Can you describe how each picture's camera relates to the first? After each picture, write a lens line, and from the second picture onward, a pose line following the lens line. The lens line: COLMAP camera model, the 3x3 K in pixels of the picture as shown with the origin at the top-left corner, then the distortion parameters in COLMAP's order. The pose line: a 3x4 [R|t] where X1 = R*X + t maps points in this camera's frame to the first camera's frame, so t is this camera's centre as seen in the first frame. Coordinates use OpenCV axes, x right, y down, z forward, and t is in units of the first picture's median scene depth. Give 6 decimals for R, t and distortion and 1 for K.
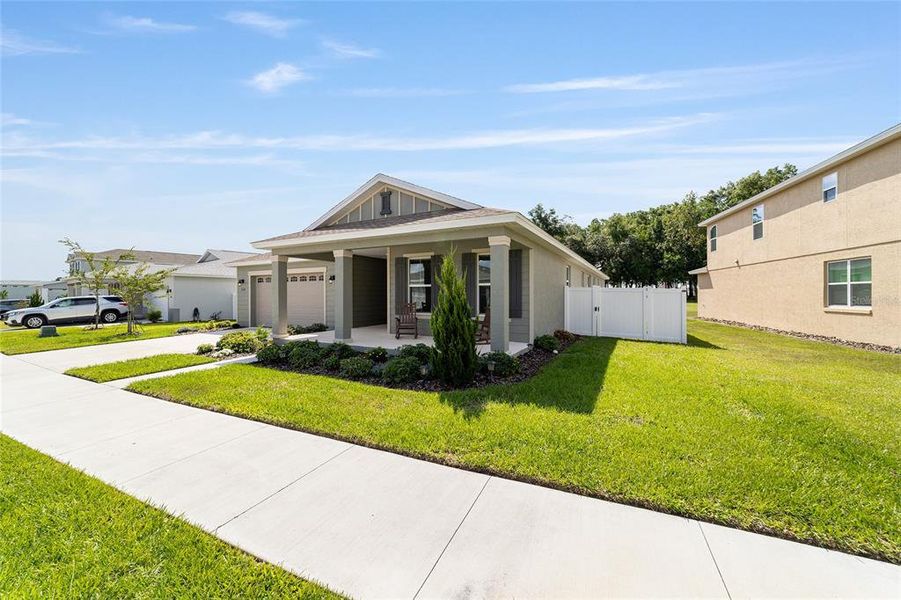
lens RADIAL K [[348.6, 0, 450.6], [0, 348.6, 294.6], [0, 0, 1]] dist [-0.012956, 0.004638]
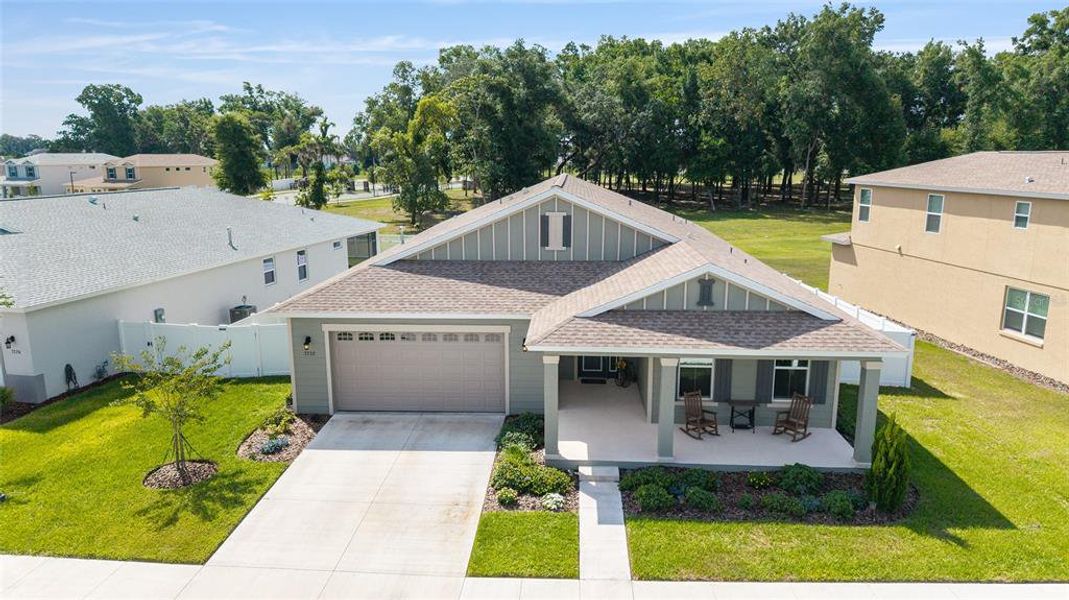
lens RADIAL K [[726.0, 0, 532.9], [0, 726.0, 296.4], [0, 0, 1]] dist [0.035064, -0.037853]
pose [[0.905615, -0.083104, 0.415879, -1.120359], [-0.003401, 0.979159, 0.203068, -0.527091], [-0.424087, -0.185316, 0.886458, -0.324641]]
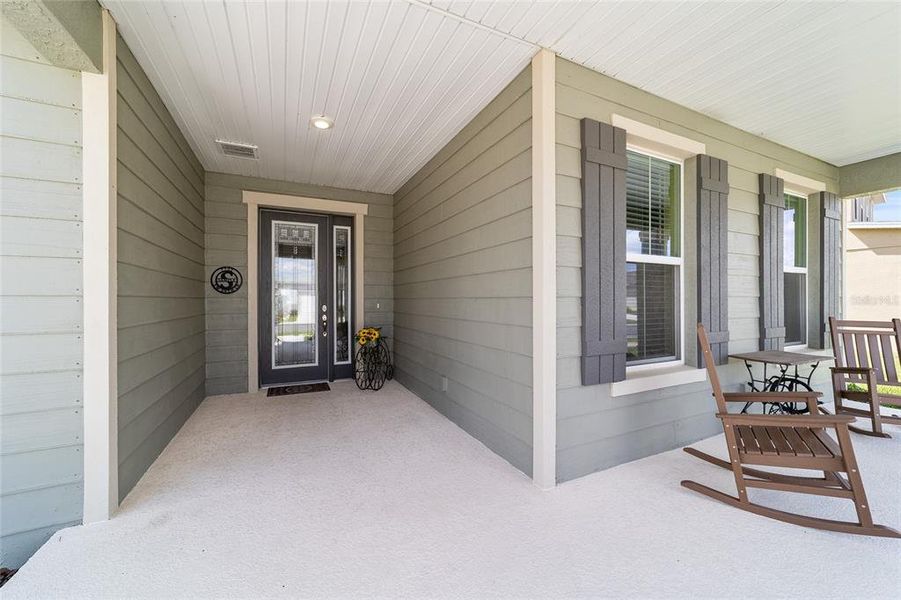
lens RADIAL K [[348.6, 0, 454.3], [0, 348.6, 300.6], [0, 0, 1]] dist [-0.012956, 0.004638]
pose [[0.585244, -0.001601, 0.810856, -0.378446], [-0.000823, 0.999996, 0.002568, 0.005121], [-0.810857, -0.002170, 0.585240, 0.951800]]
